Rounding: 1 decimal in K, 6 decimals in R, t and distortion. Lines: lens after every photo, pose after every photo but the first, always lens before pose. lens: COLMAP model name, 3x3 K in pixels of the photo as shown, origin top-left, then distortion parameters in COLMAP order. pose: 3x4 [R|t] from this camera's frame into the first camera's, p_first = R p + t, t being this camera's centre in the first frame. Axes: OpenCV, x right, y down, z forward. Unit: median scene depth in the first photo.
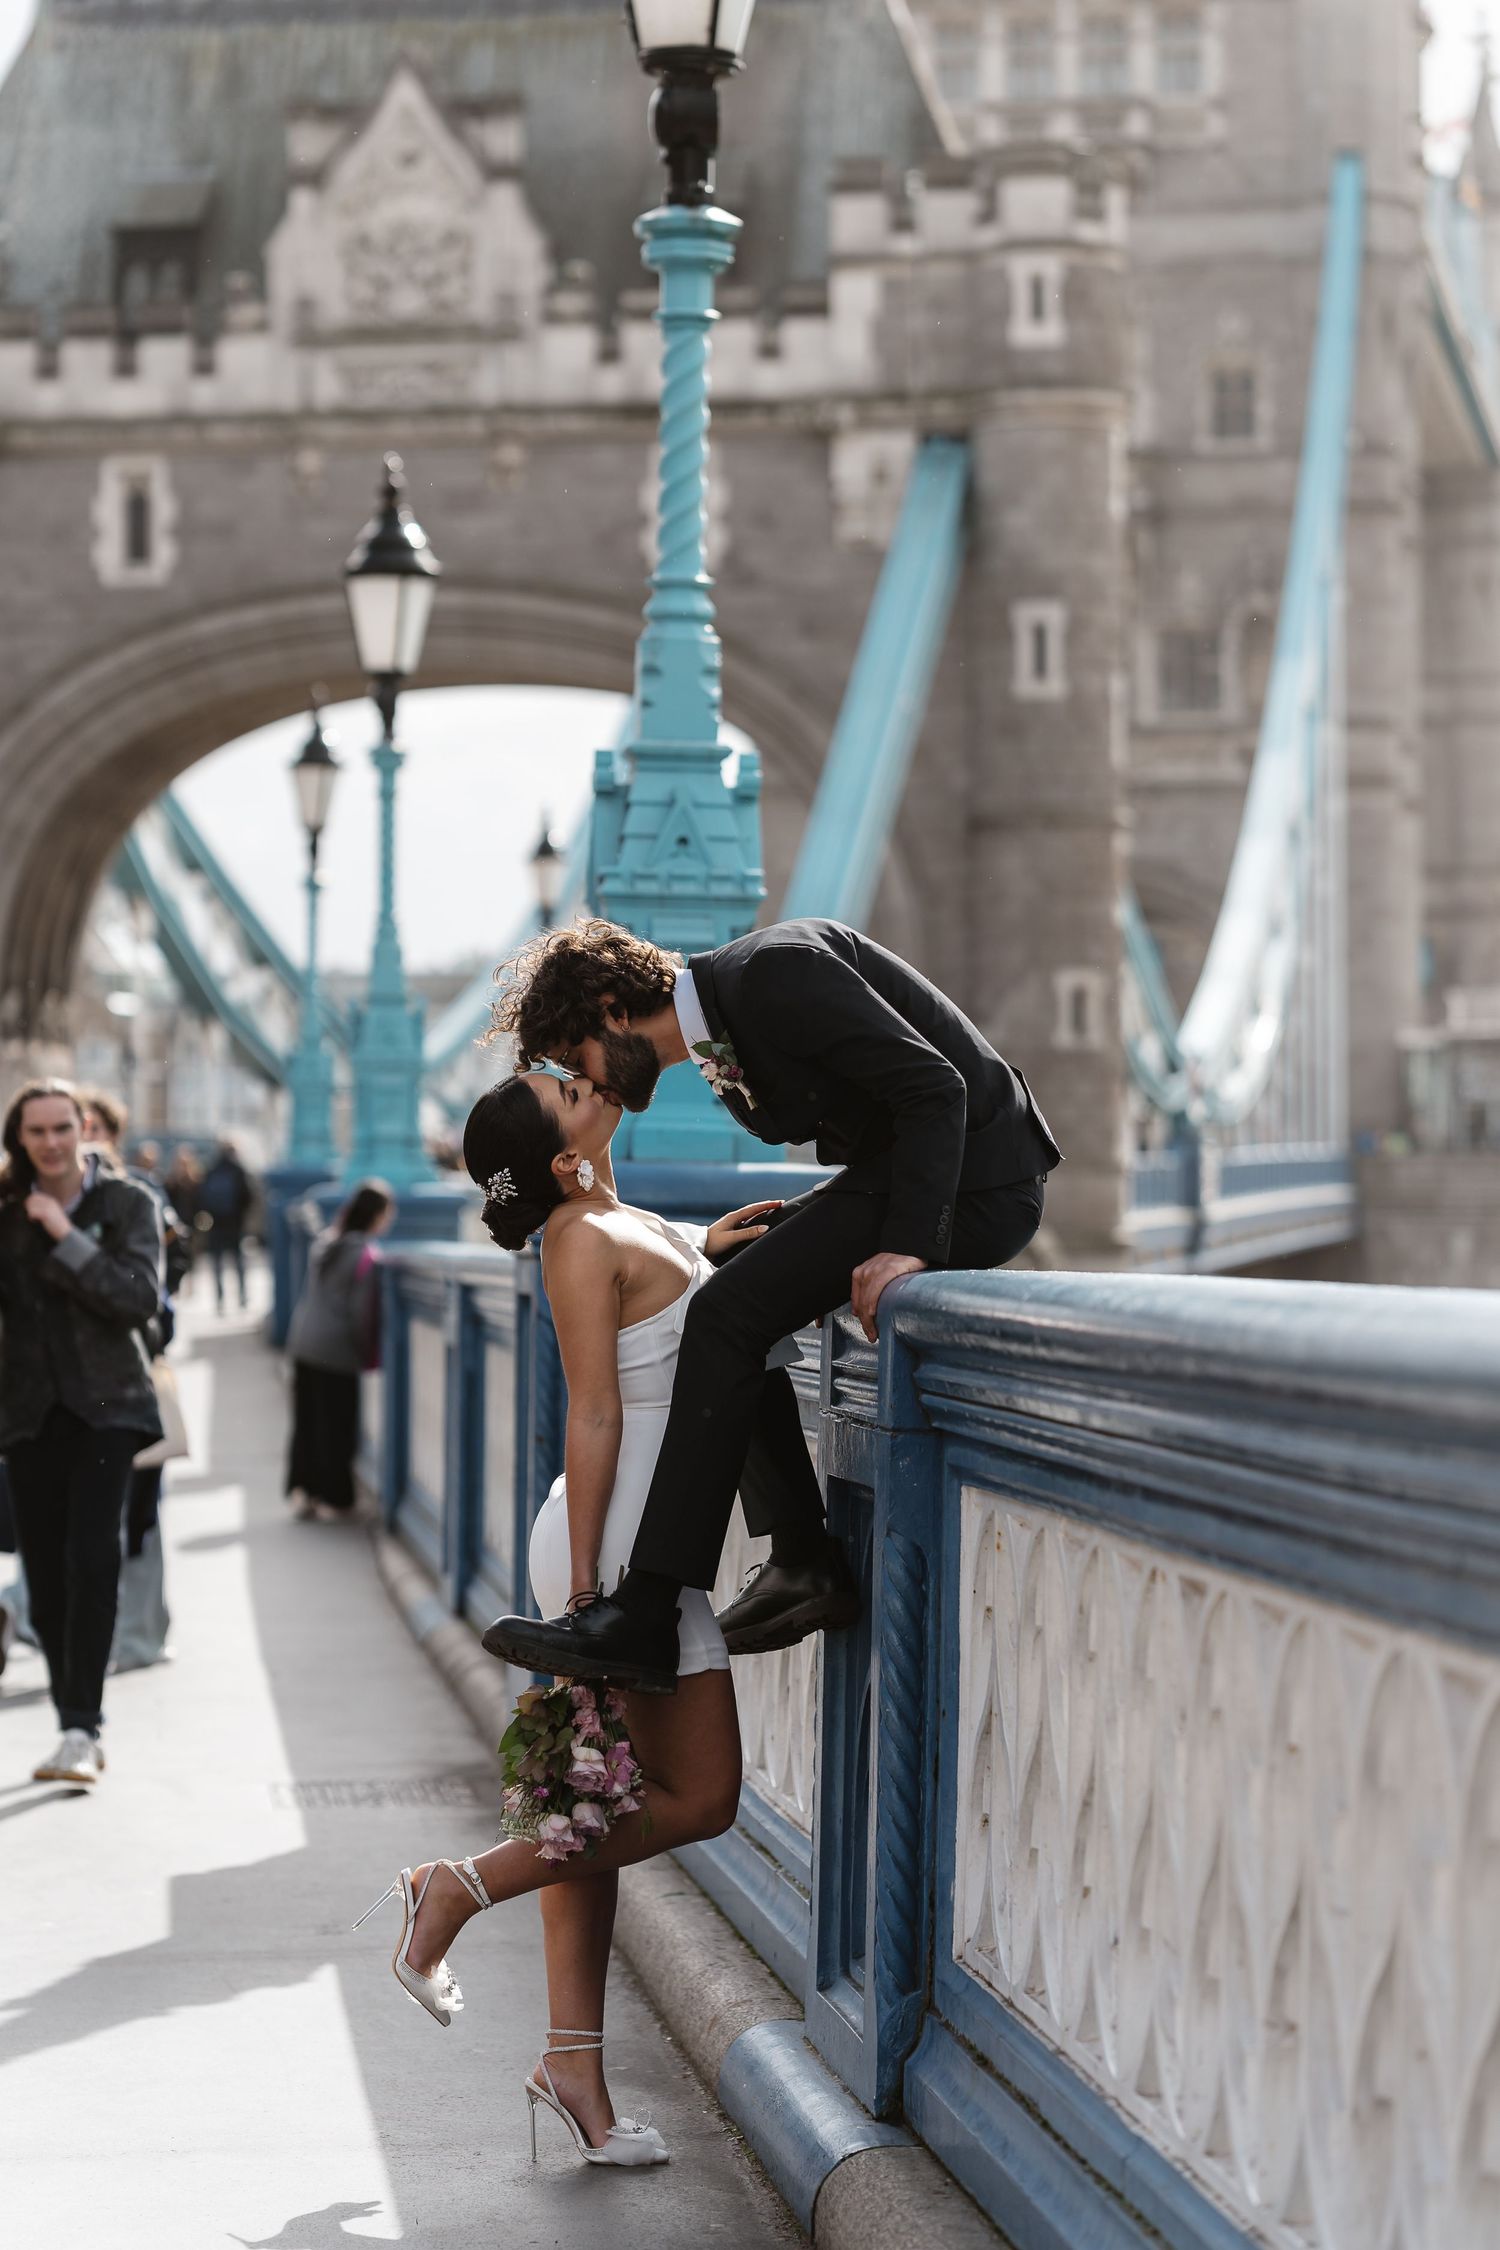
lens RADIAL K [[5585.0, 0, 745.6], [0, 5585.0, 1105.4], [0, 0, 1]] dist [0.024594, 0.000000]
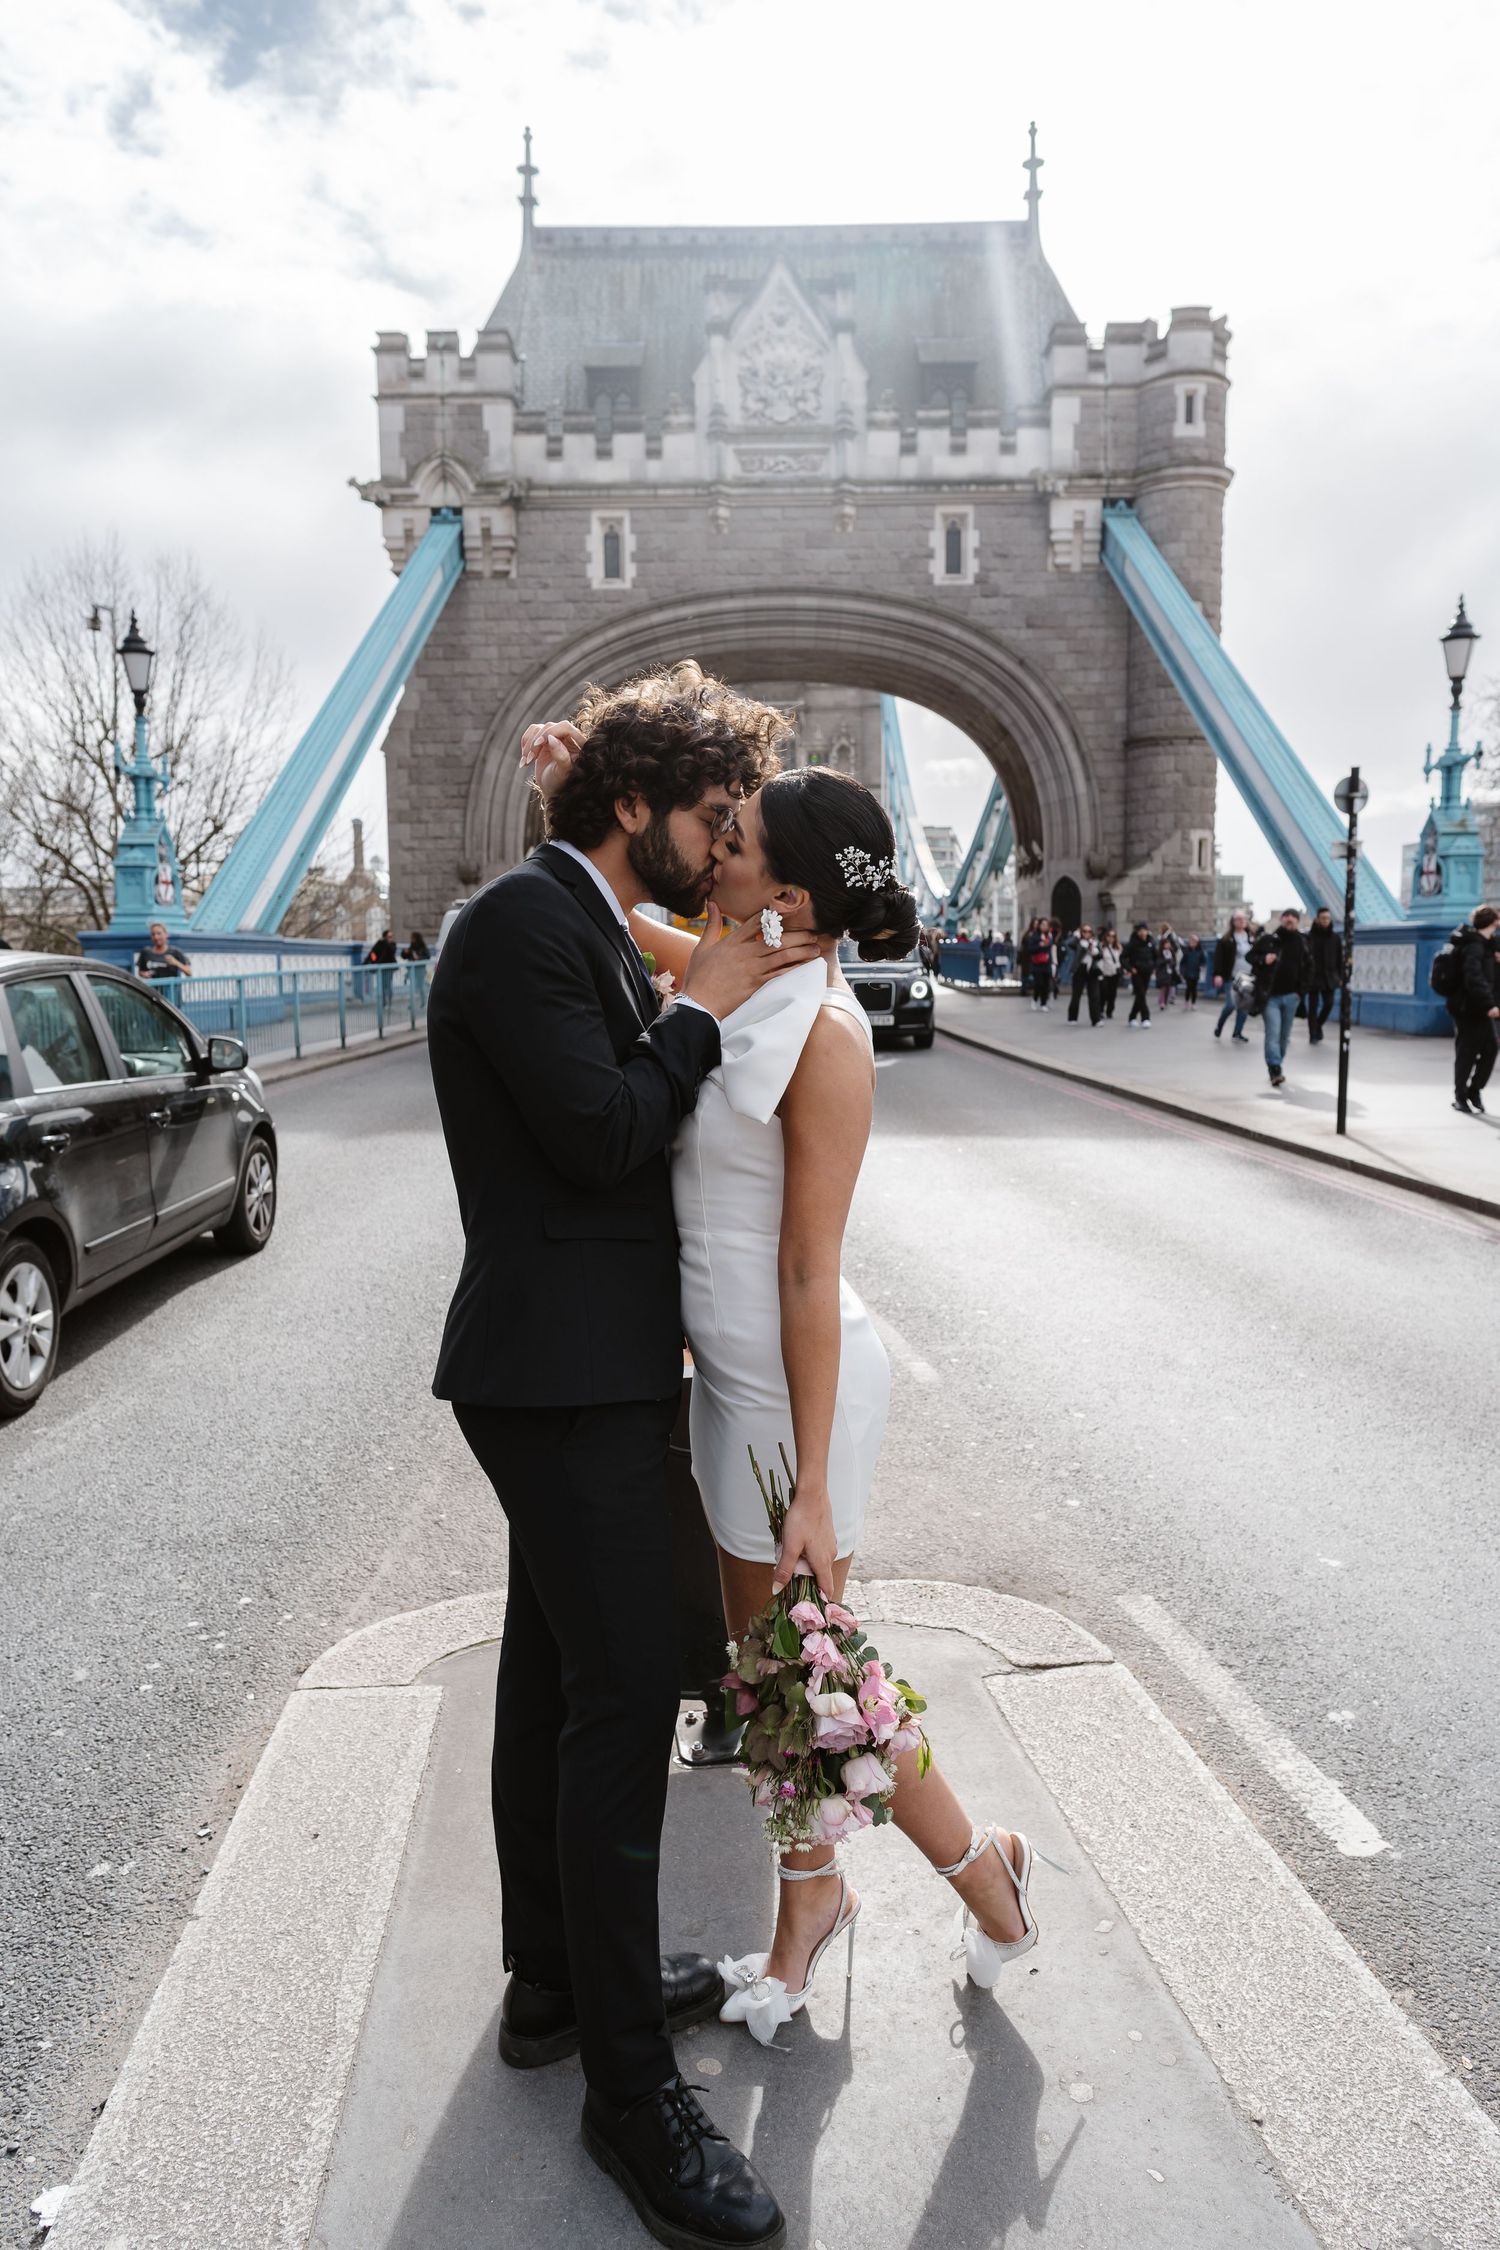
lens RADIAL K [[1606.3, 0, 760.5], [0, 1606.3, 1140.7], [0, 0, 1]] dist [-0.001035, 0.003404]
pose [[0.991041, -0.019278, 0.132162, -0.133796], [0.002221, 0.991770, 0.128010, 0.005645], [-0.133542, -0.126570, 0.982928, 0.524933]]
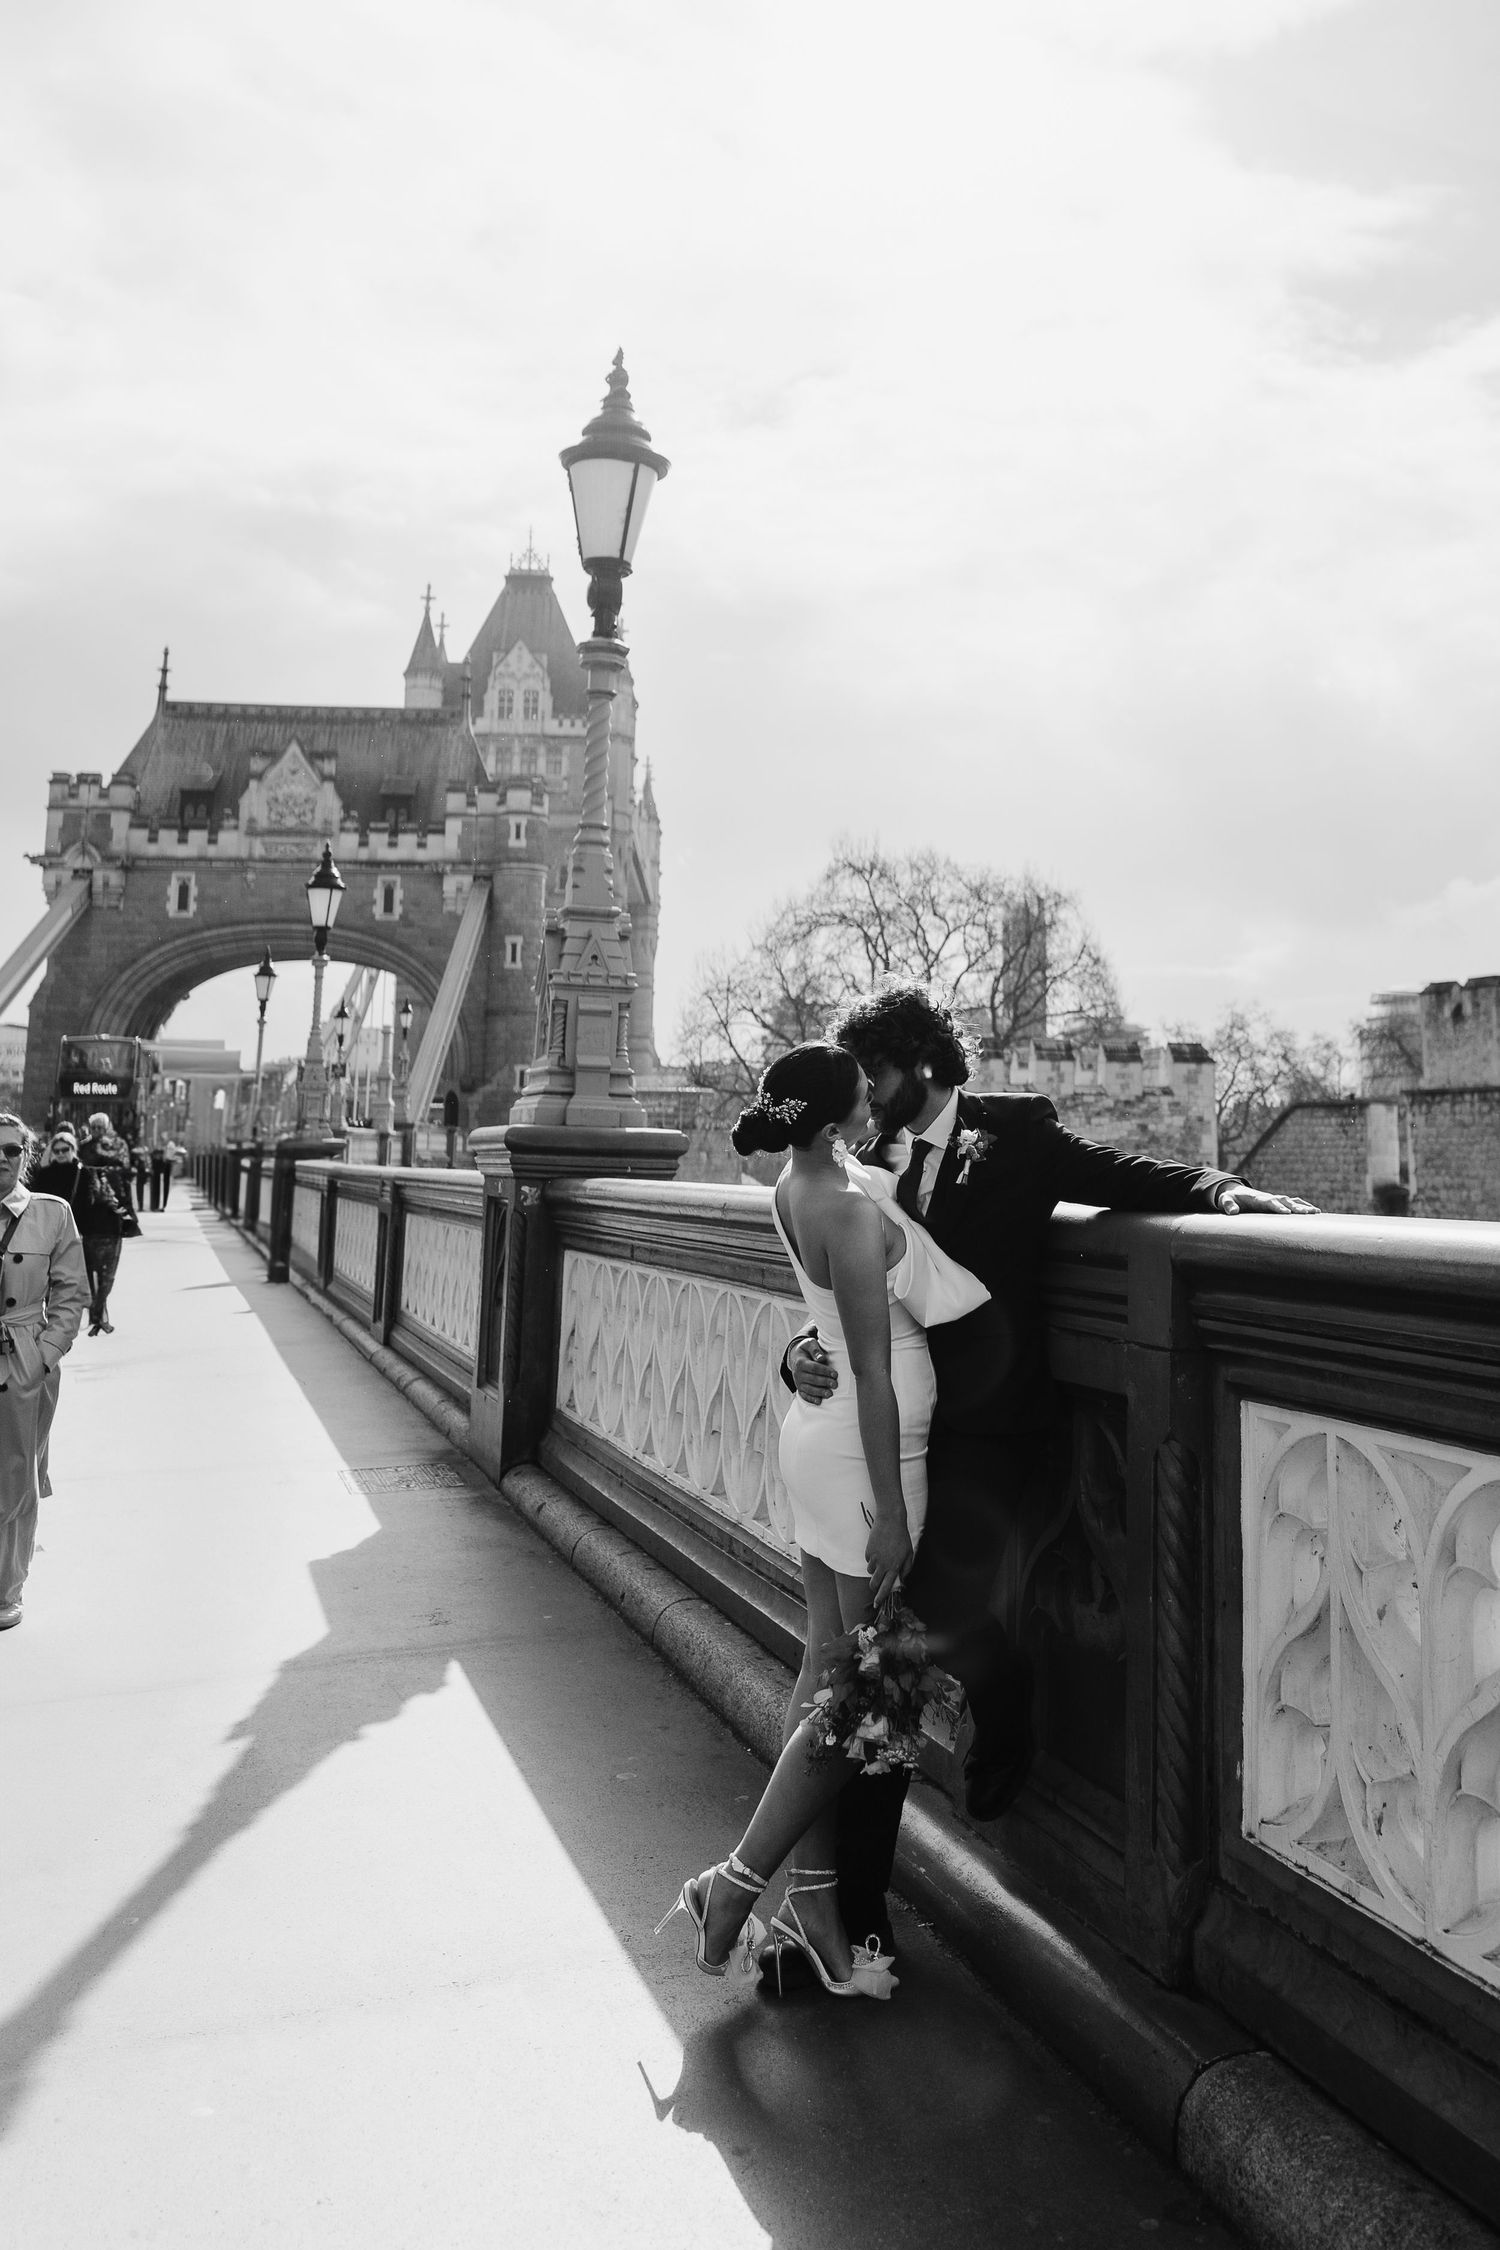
lens RADIAL K [[1797.7, 0, 837.6], [0, 1797.7, 841.0], [0, 0, 1]] dist [-0.008446, 0.006930]
pose [[0.968305, 0.049726, 0.244772, -0.014848], [-0.011975, 0.988098, -0.153361, 0.001201], [-0.249485, 0.145569, 0.957375, 0.068484]]
